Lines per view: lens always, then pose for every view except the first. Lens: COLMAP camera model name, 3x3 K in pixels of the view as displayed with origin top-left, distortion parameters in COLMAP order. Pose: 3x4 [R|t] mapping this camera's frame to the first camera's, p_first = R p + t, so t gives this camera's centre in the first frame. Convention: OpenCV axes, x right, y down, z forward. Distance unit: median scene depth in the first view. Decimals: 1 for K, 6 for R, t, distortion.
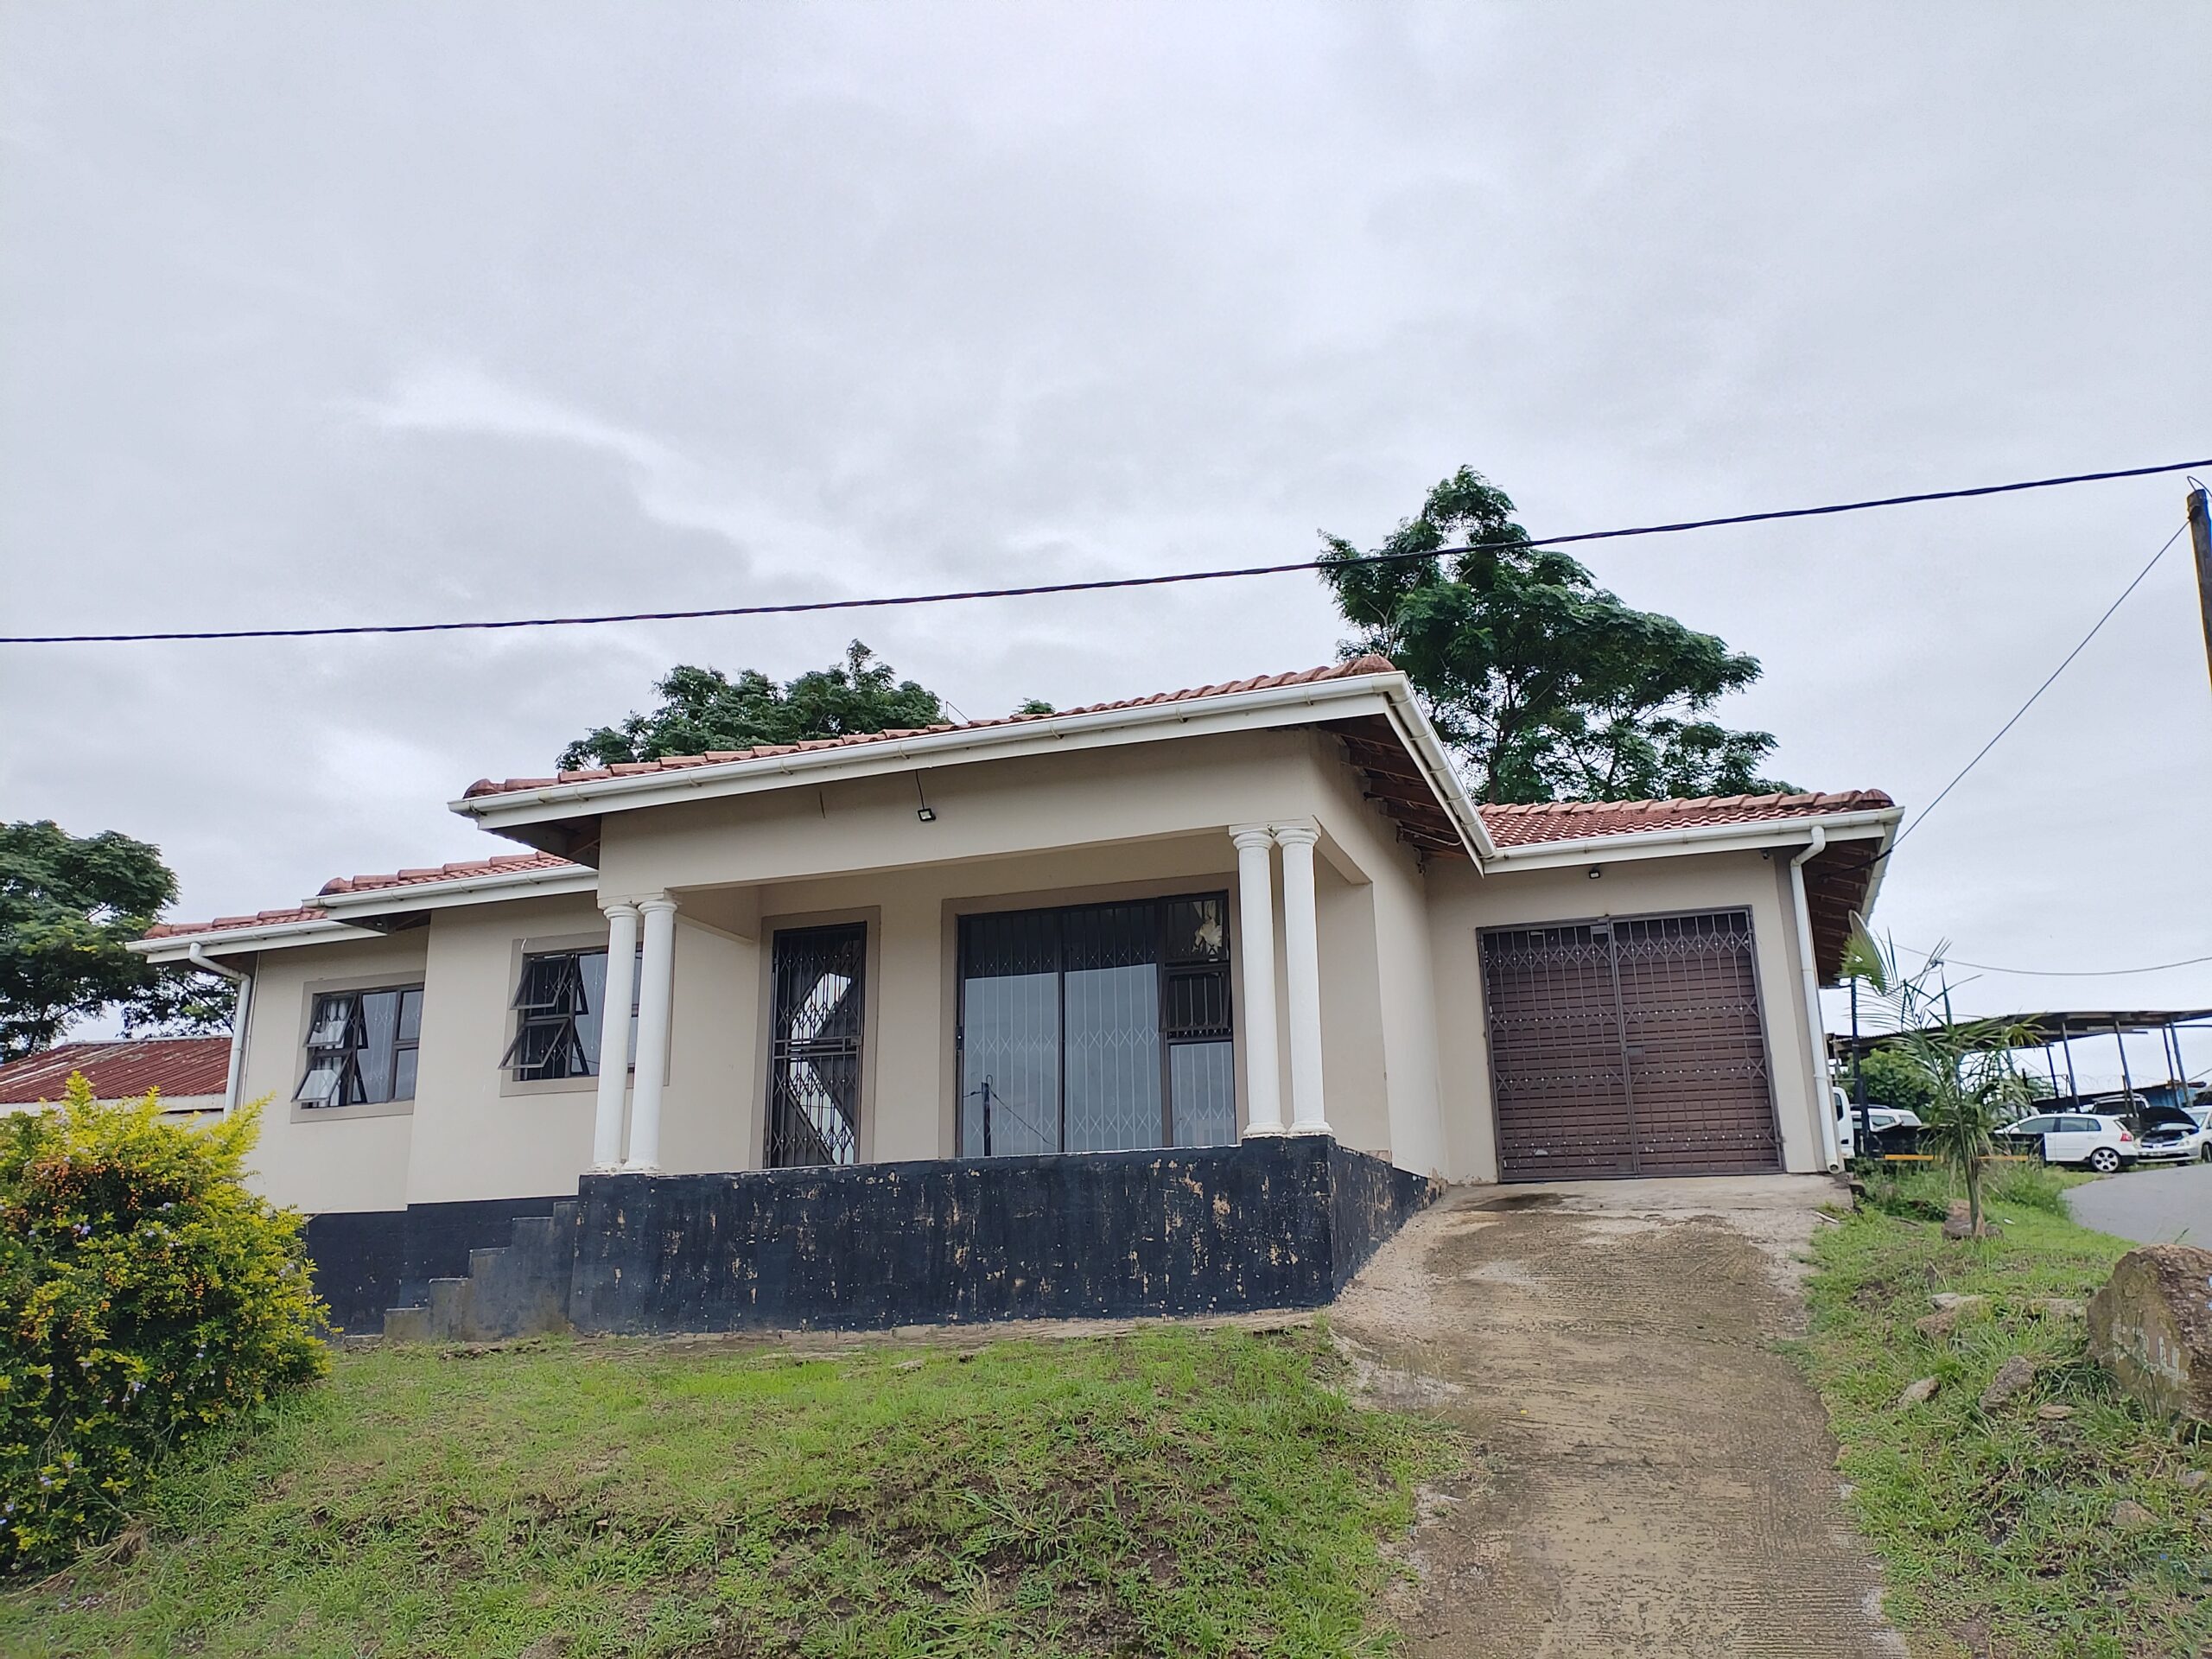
lens RADIAL K [[1662.2, 0, 1104.2], [0, 1662.2, 825.6], [0, 0, 1]] dist [0.098276, -0.113070]
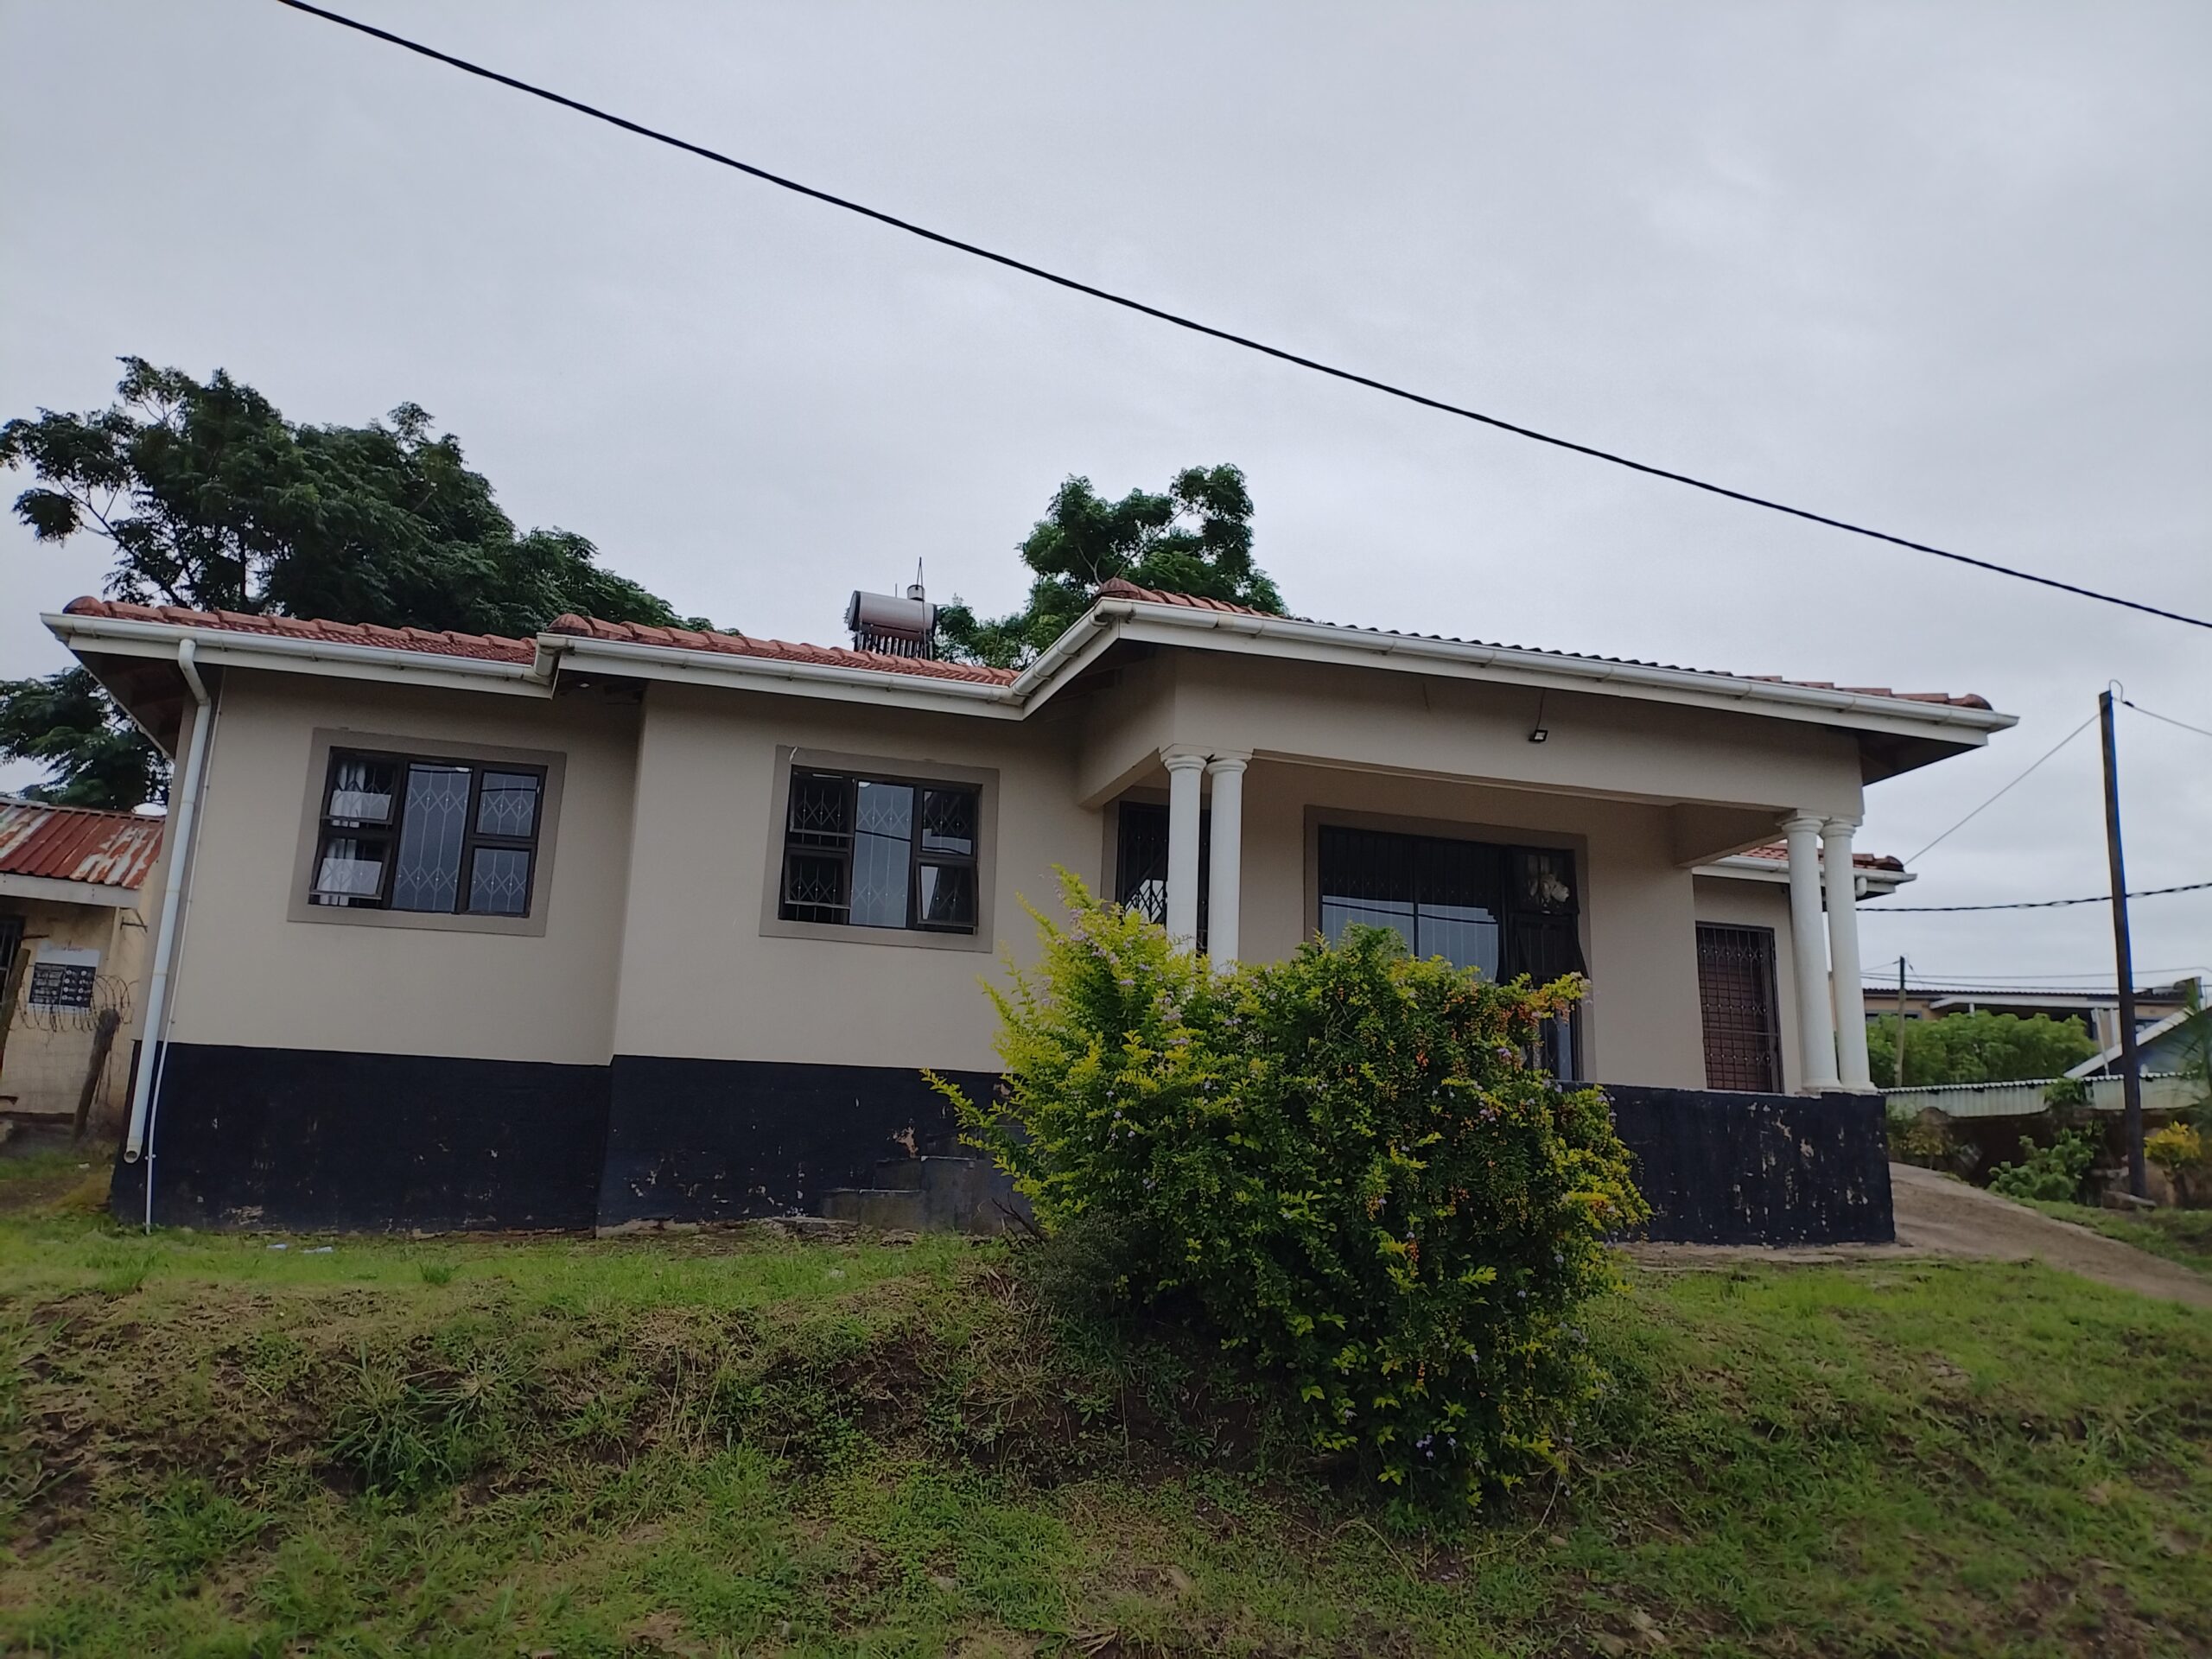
lens RADIAL K [[1662.2, 0, 1103.3], [0, 1662.2, 833.5], [0, 0, 1]] dist [0.098276, -0.113070]
pose [[0.802233, 0.175869, 0.570519, -0.825345], [-0.197236, 0.980043, -0.024766, 0.120239], [-0.563489, -0.092659, 0.820911, 0.308565]]
